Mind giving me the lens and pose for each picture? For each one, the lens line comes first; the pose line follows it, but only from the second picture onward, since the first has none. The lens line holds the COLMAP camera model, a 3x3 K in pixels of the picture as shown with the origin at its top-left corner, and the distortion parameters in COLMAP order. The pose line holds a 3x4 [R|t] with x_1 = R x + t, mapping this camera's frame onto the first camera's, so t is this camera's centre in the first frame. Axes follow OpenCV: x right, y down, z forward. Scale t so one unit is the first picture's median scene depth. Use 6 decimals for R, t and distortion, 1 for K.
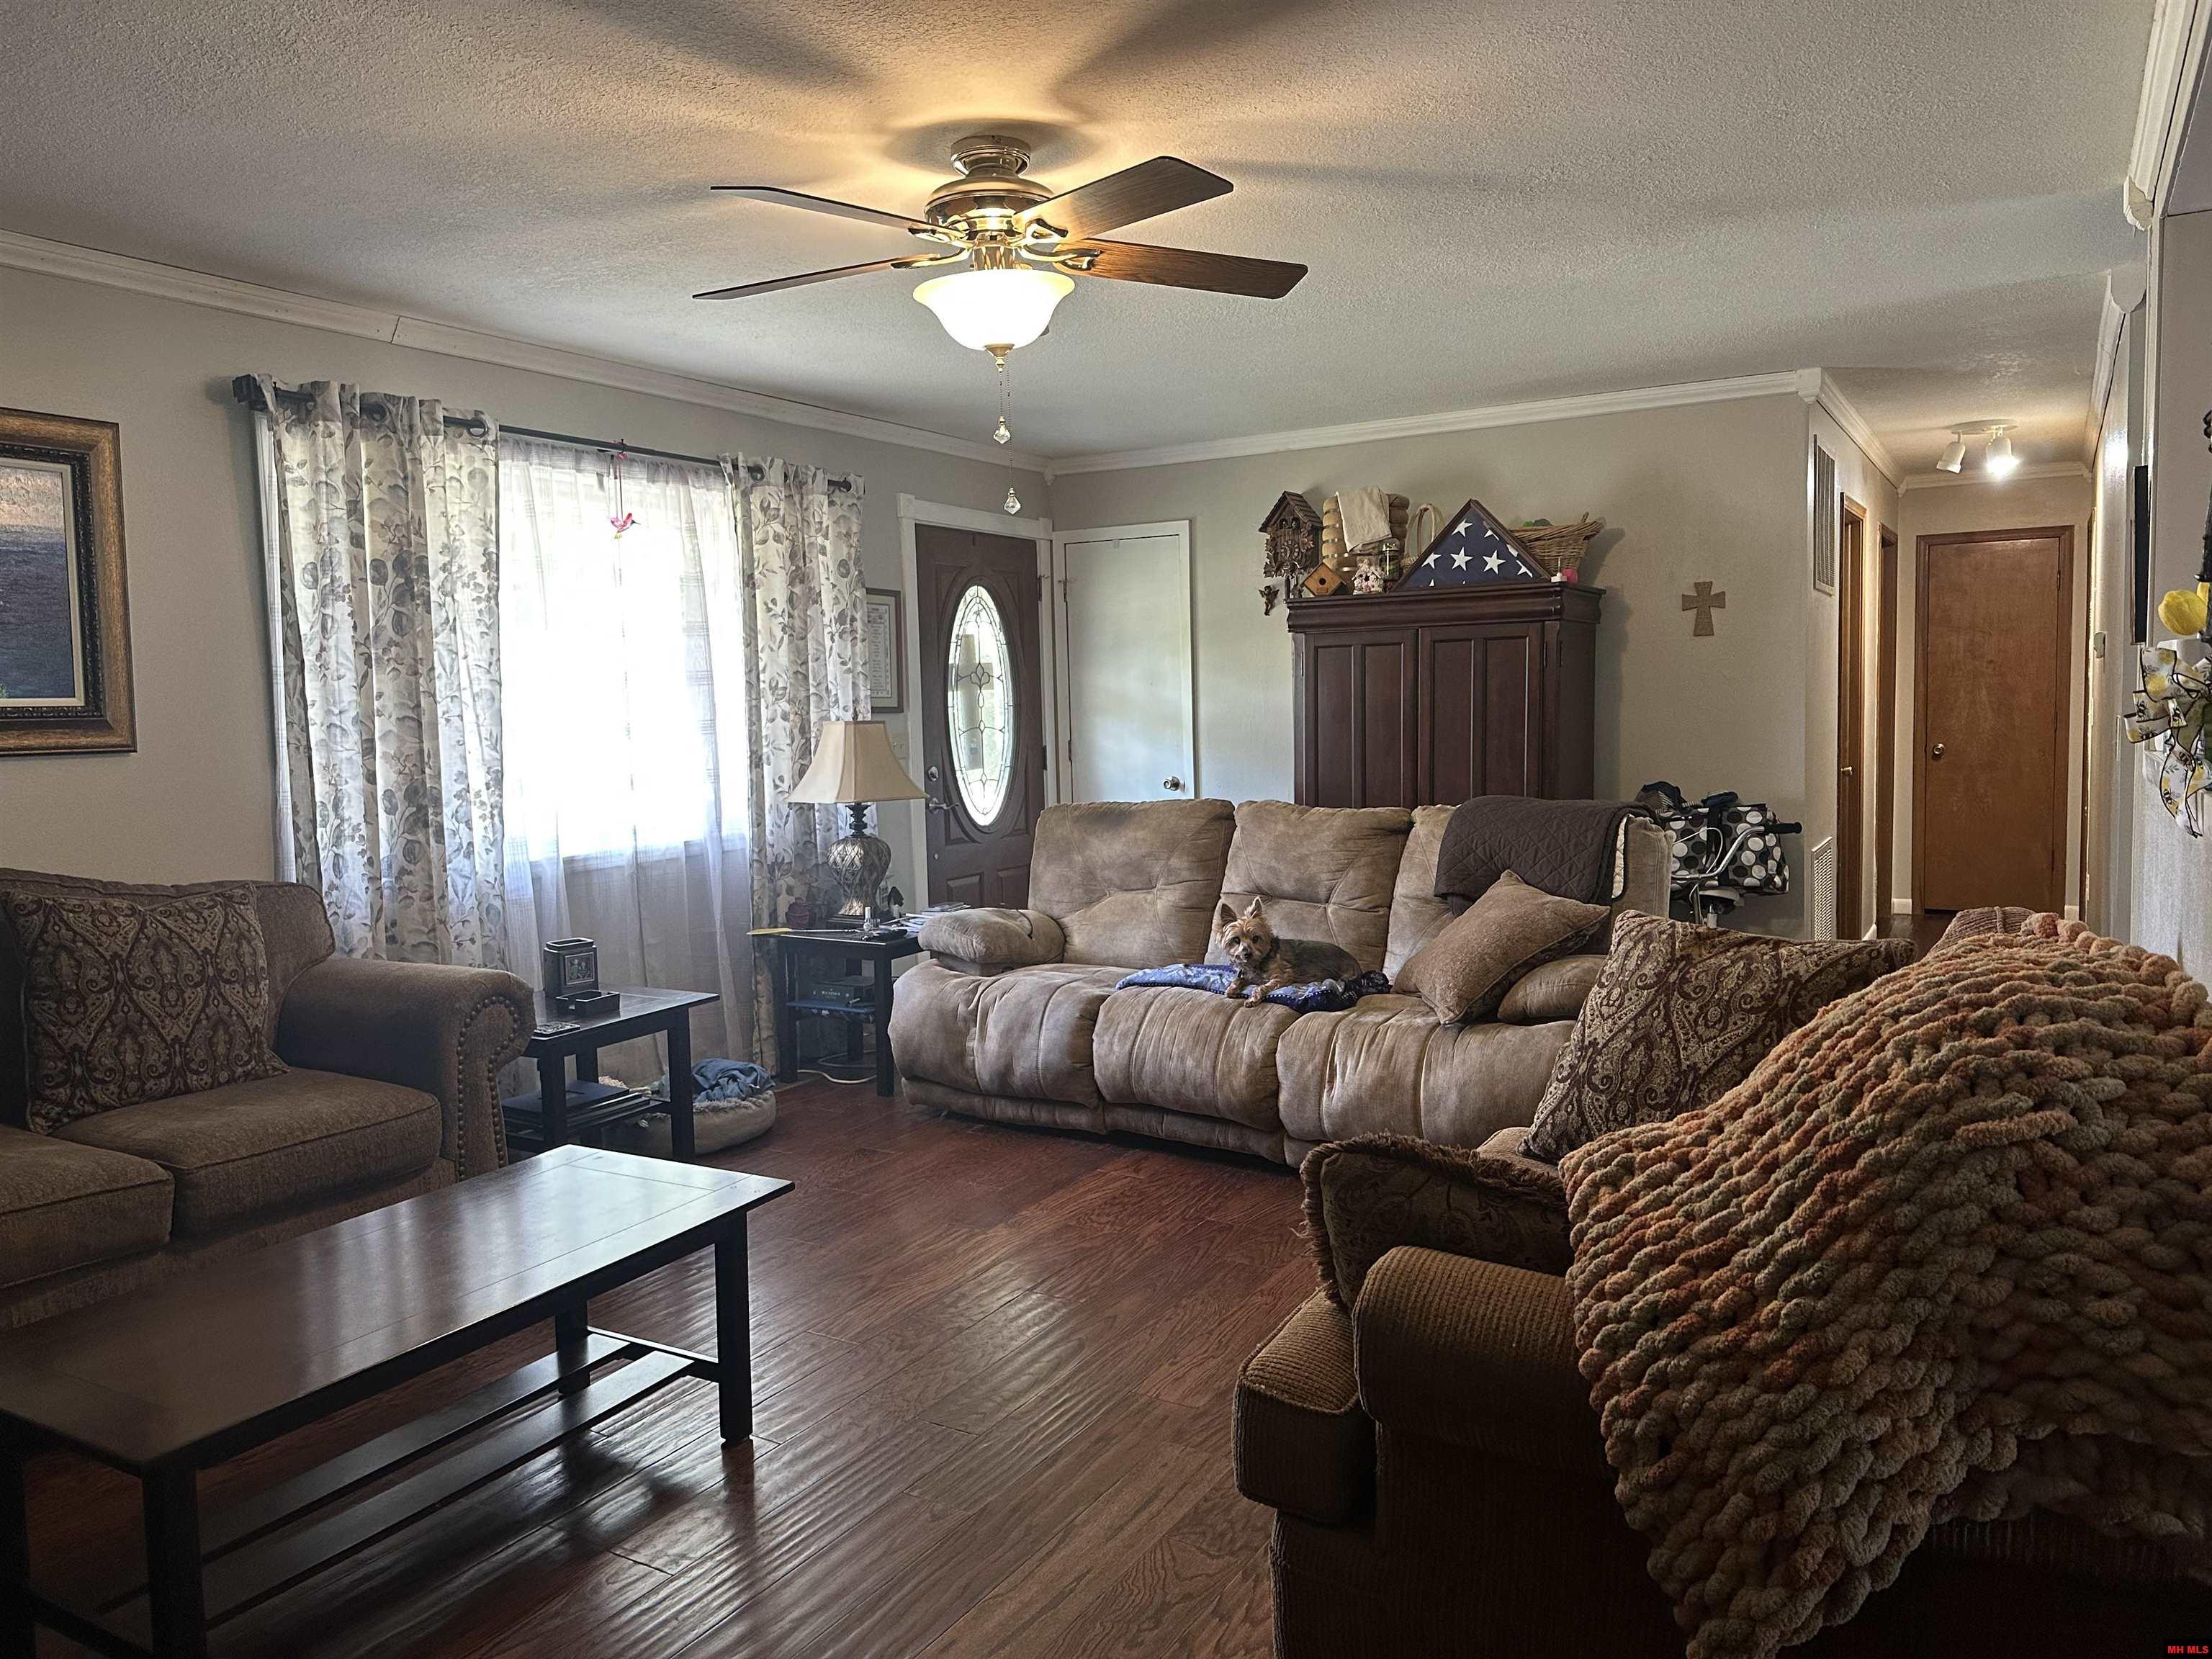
lens RADIAL K [[1571.4, 0, 1126.9], [0, 1571.4, 810.7], [0, 0, 1]] dist [0.058488, -0.045334]
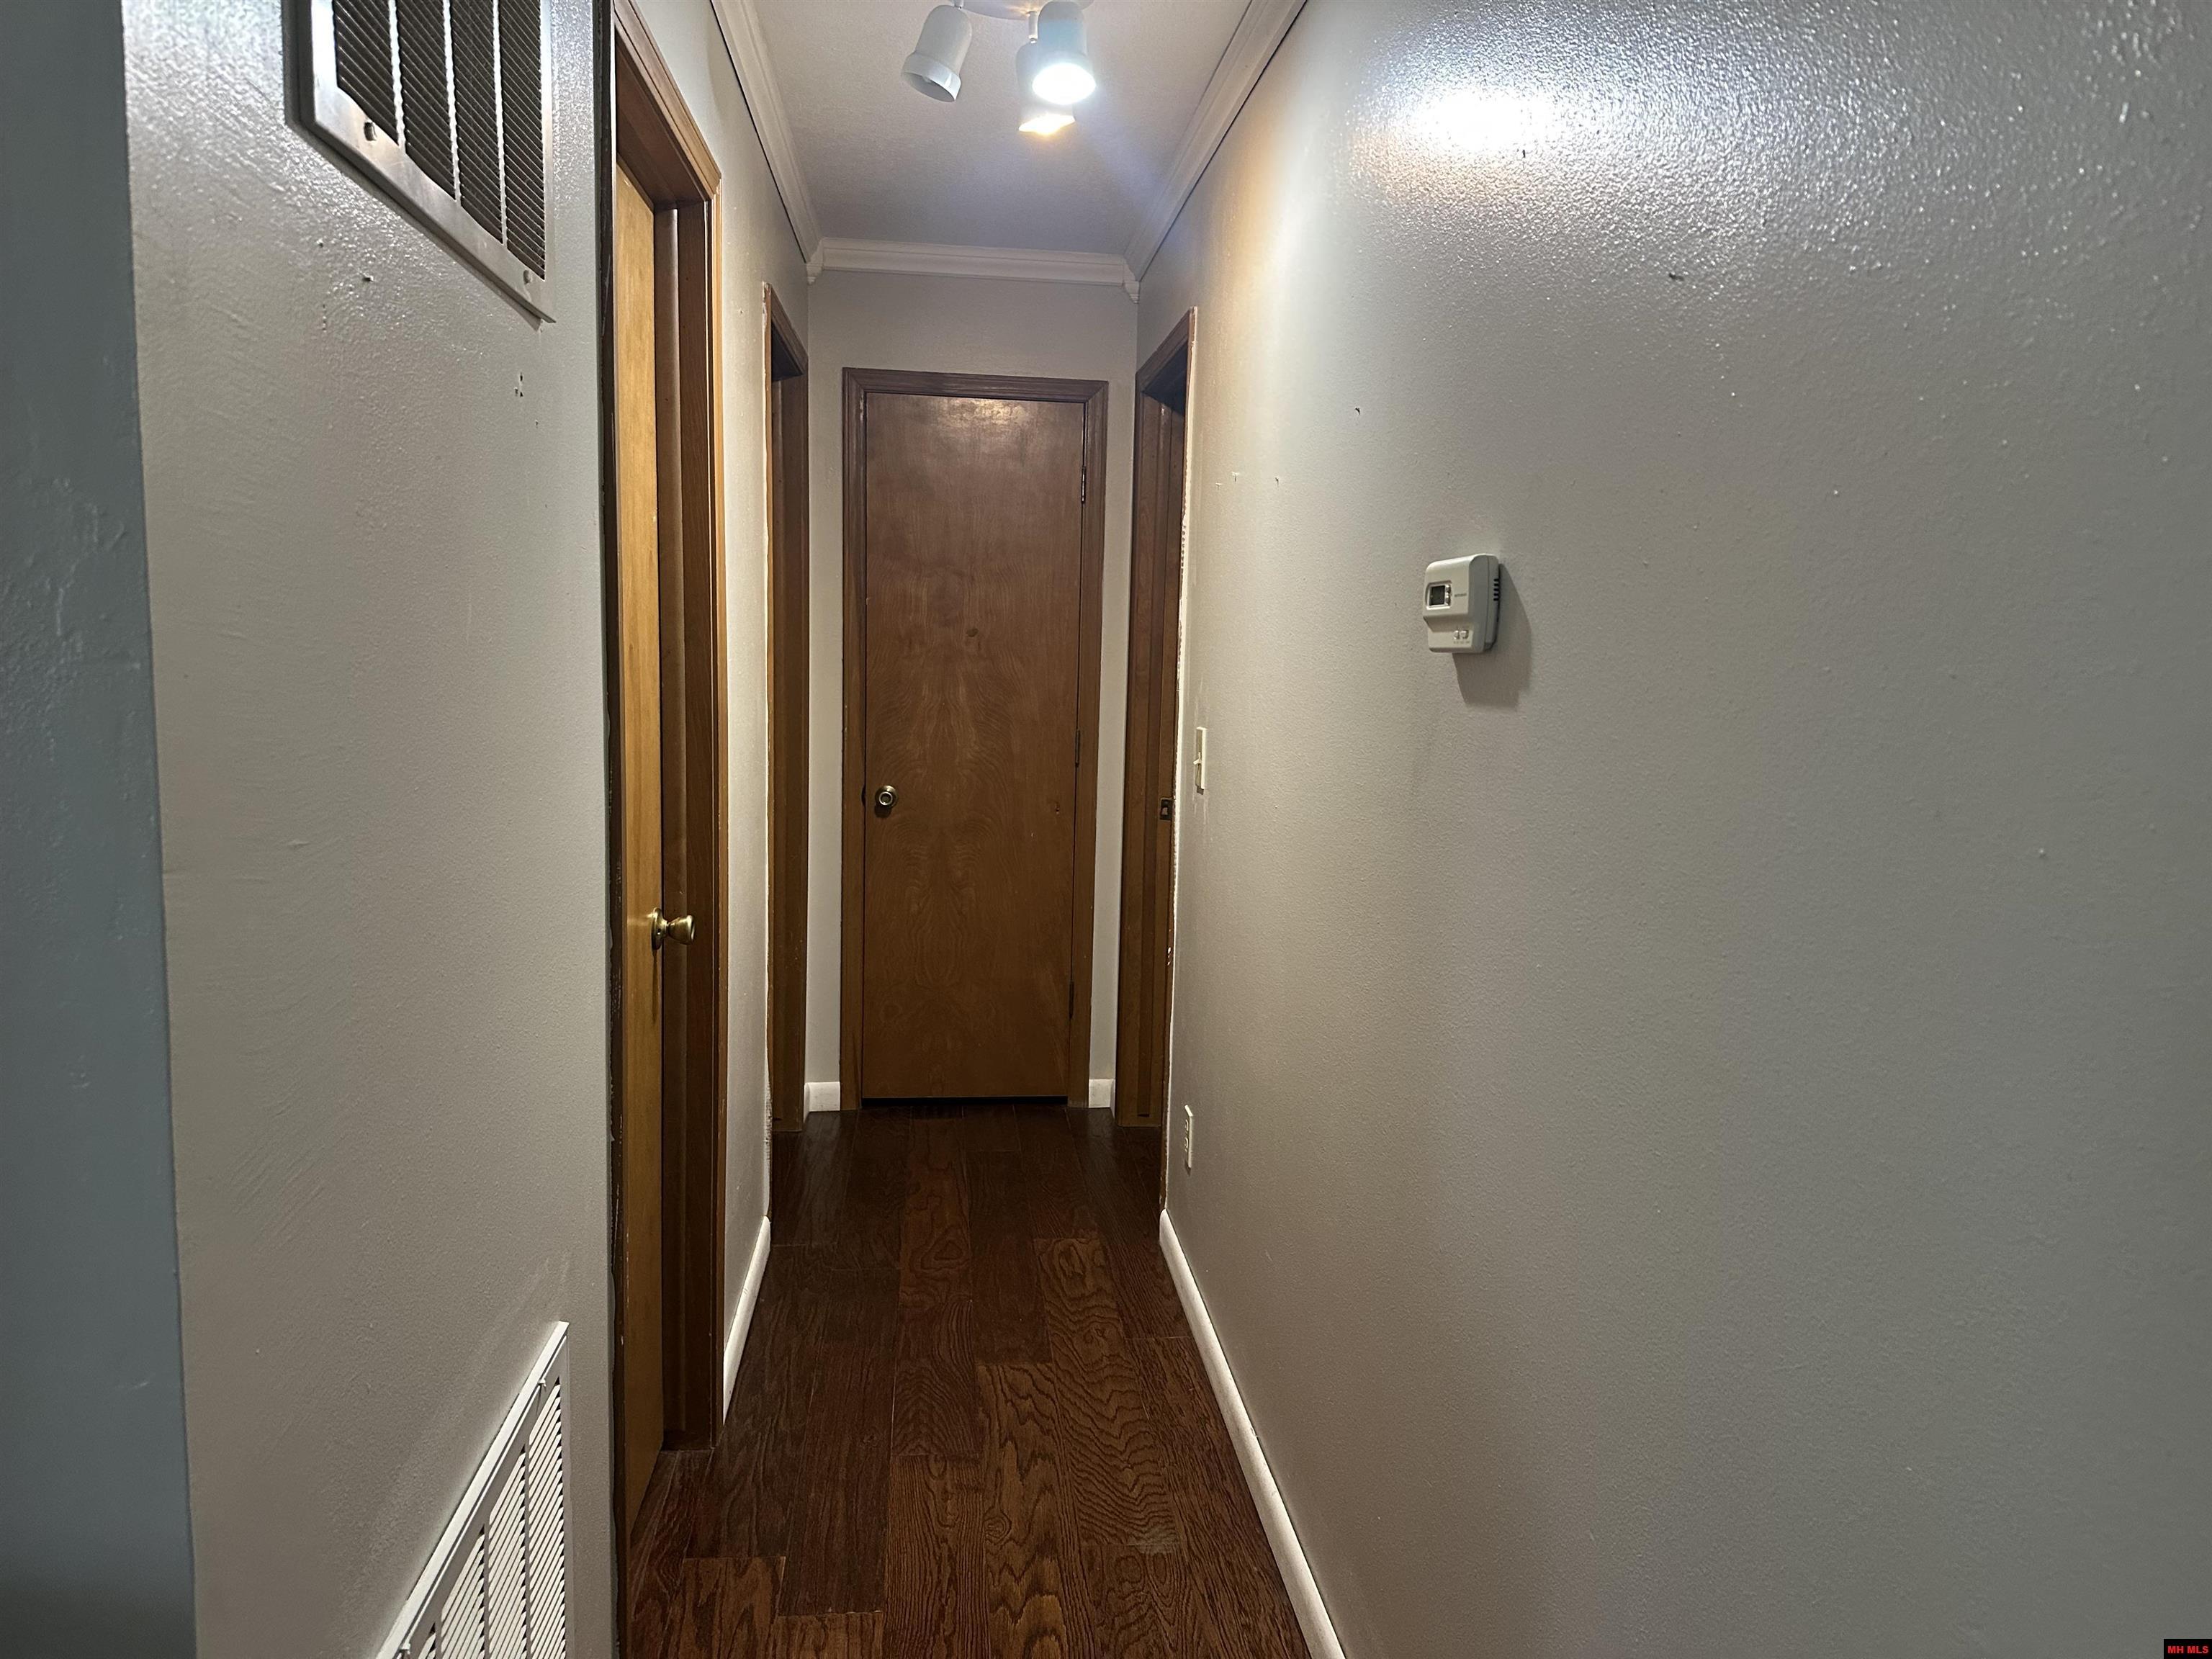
lens RADIAL K [[1571.4, 0, 1108.4], [0, 1571.4, 824.5], [0, 0, 1]] dist [0.058488, -0.045334]
pose [[0.818523, -0.021251, 0.574081, 0.279061], [-0.003401, 0.999119, 0.041834, -0.051864], [-0.574464, -0.036195, 0.817729, 0.546728]]
